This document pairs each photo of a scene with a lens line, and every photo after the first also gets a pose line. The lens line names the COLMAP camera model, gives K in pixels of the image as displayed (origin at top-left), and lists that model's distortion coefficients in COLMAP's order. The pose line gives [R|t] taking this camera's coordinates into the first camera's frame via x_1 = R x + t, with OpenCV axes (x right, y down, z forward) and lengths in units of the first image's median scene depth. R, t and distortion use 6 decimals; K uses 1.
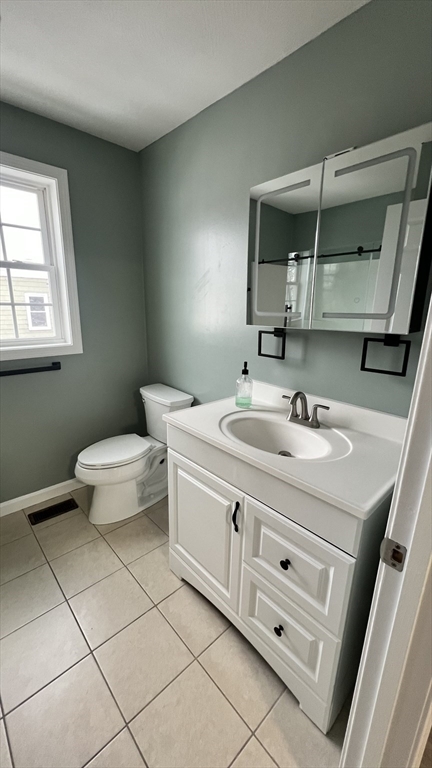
lens RADIAL K [[307.5, 0, 218.8], [0, 307.5, 384.6], [0, 0, 1]] dist [0.001142, -0.000834]
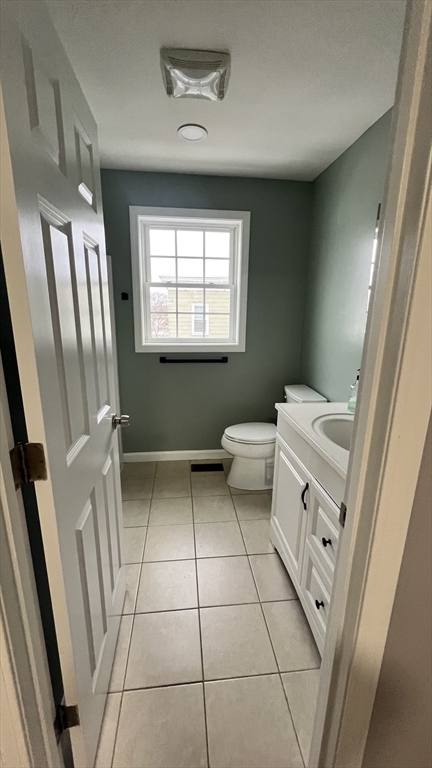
lens RADIAL K [[307.5, 0, 212.9], [0, 307.5, 385.3], [0, 0, 1]] dist [0.001142, -0.000834]
pose [[0.798461, 0.133993, -0.586946, 0.252829], [-0.150049, 0.988444, 0.021528, 0.030457], [0.583048, 0.070881, 0.809340, -0.103352]]
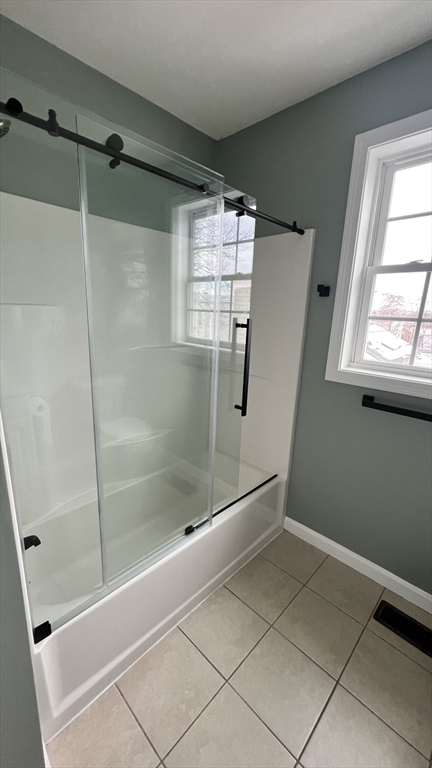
lens RADIAL K [[307.5, 0, 214.0], [0, 307.5, 384.1], [0, 0, 1]] dist [0.001142, -0.000834]
pose [[0.049662, 0.226601, -0.972721, -0.038438], [-0.278606, 0.938406, 0.204383, -0.121750], [0.959121, 0.260856, 0.109736, 0.440821]]
